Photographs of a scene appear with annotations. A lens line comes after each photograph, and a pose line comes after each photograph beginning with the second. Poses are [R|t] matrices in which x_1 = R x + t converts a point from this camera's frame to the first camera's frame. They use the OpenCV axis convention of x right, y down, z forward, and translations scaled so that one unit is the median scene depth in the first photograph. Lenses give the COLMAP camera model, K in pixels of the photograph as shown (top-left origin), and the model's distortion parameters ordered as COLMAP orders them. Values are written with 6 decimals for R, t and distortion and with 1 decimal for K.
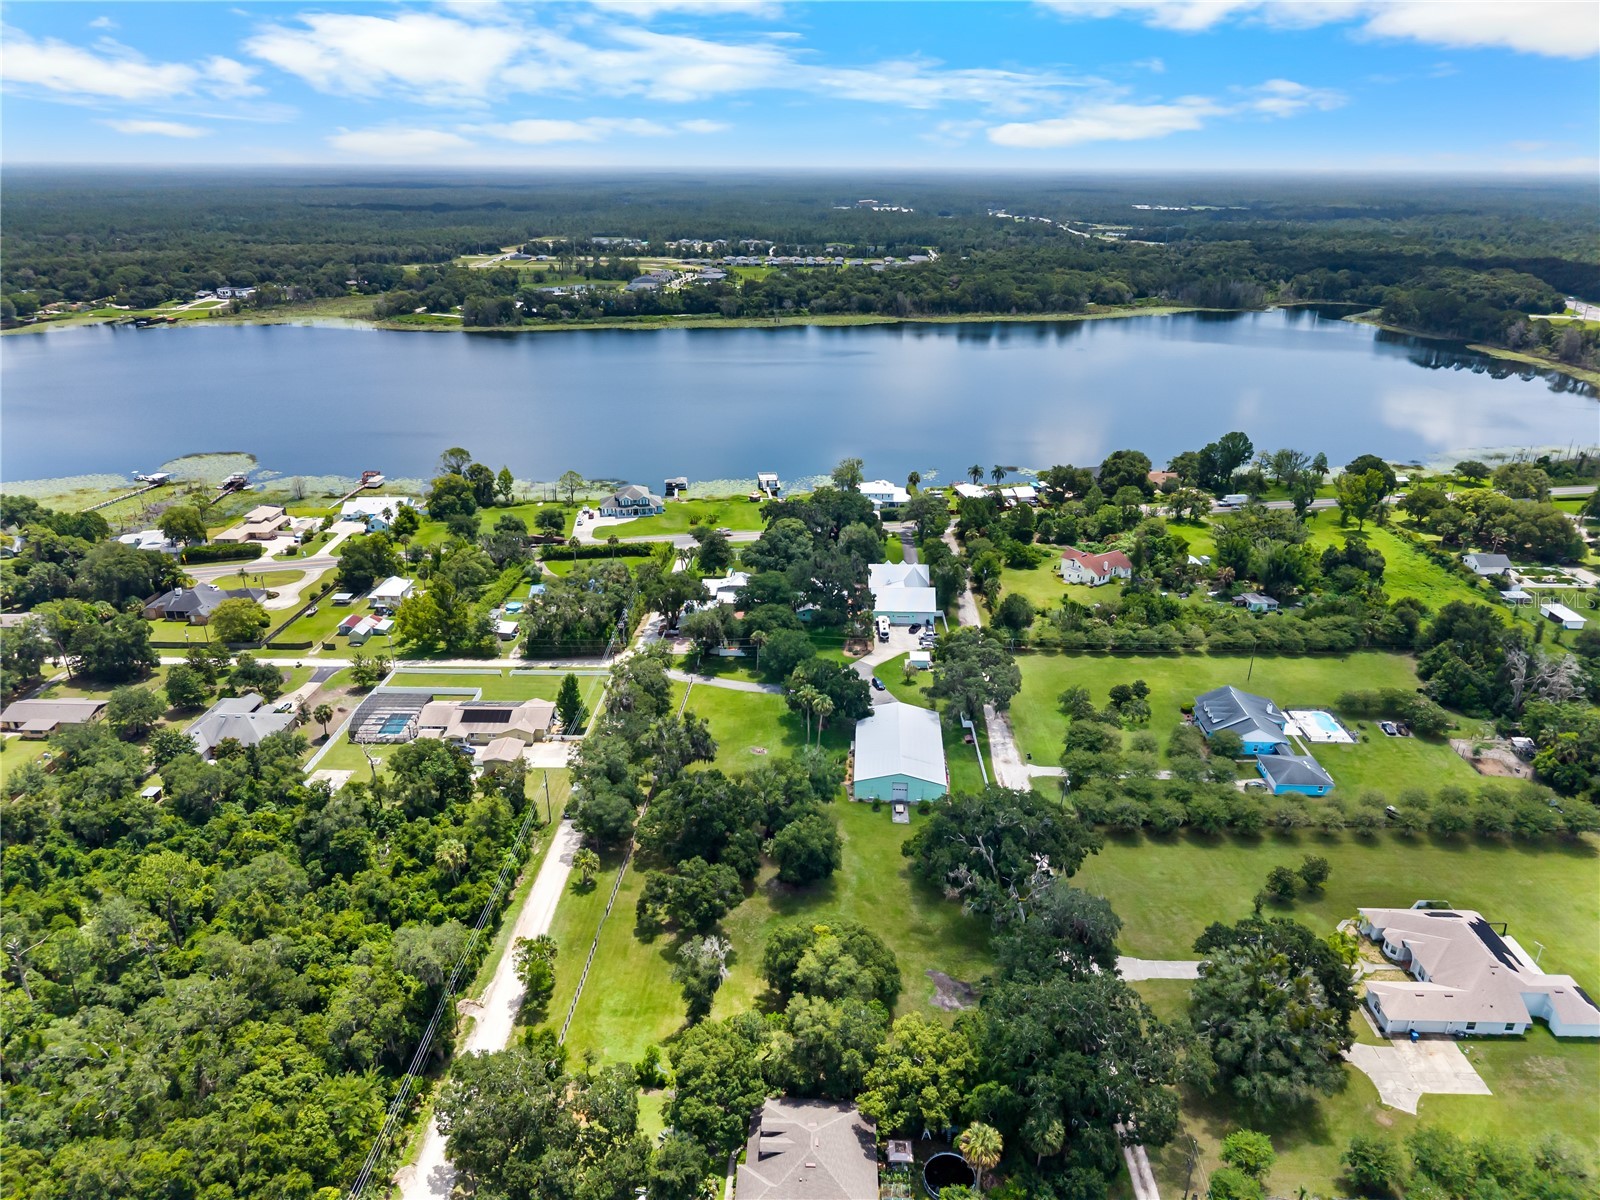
lens RADIAL K [[1101.1, 0, 796.4], [0, 1101.1, 480.3], [0, 0, 1]] dist [0.000774, -0.004298]
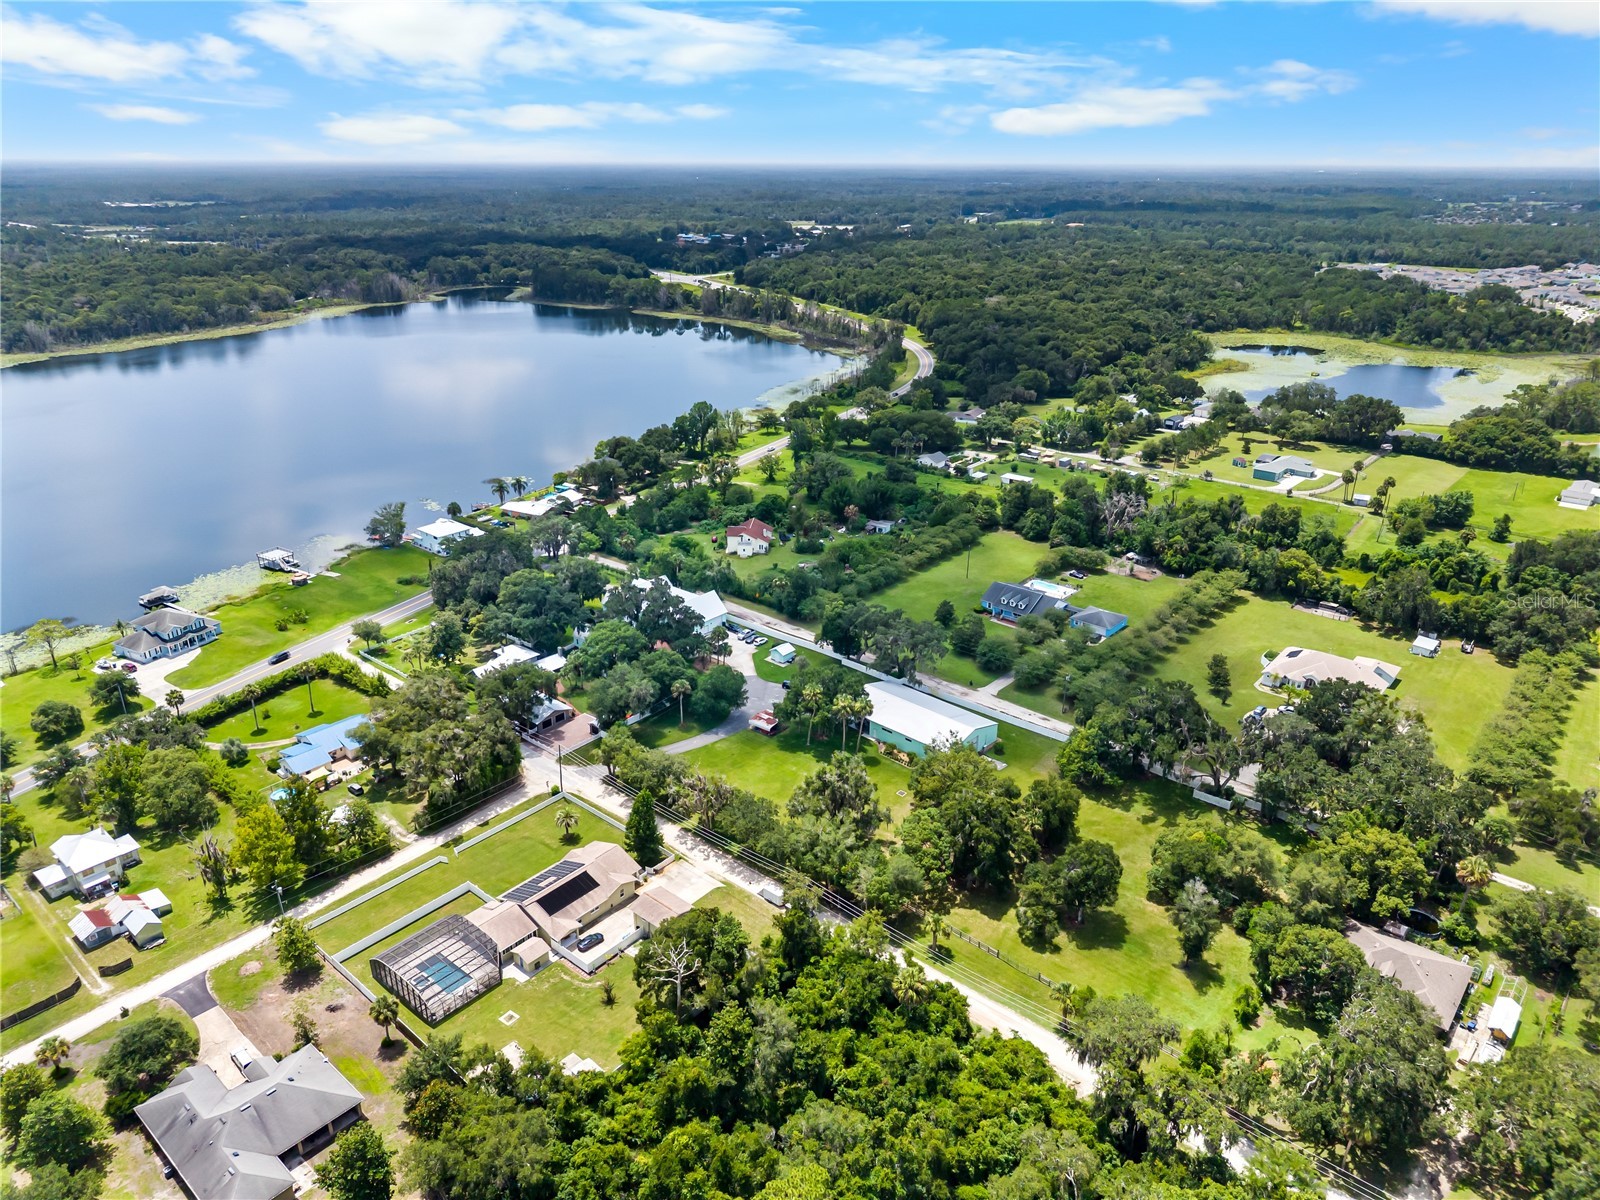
lens RADIAL K [[1072.7, 0, 791.6], [0, 1072.7, 597.0], [0, 0, 1]] dist [0.022942, -0.017533]
pose [[0.631507, -0.297683, 0.715949, -0.565276], [0.216450, 0.954339, 0.205882, -0.087277], [-0.744545, 0.024951, 0.667105, 0.330018]]
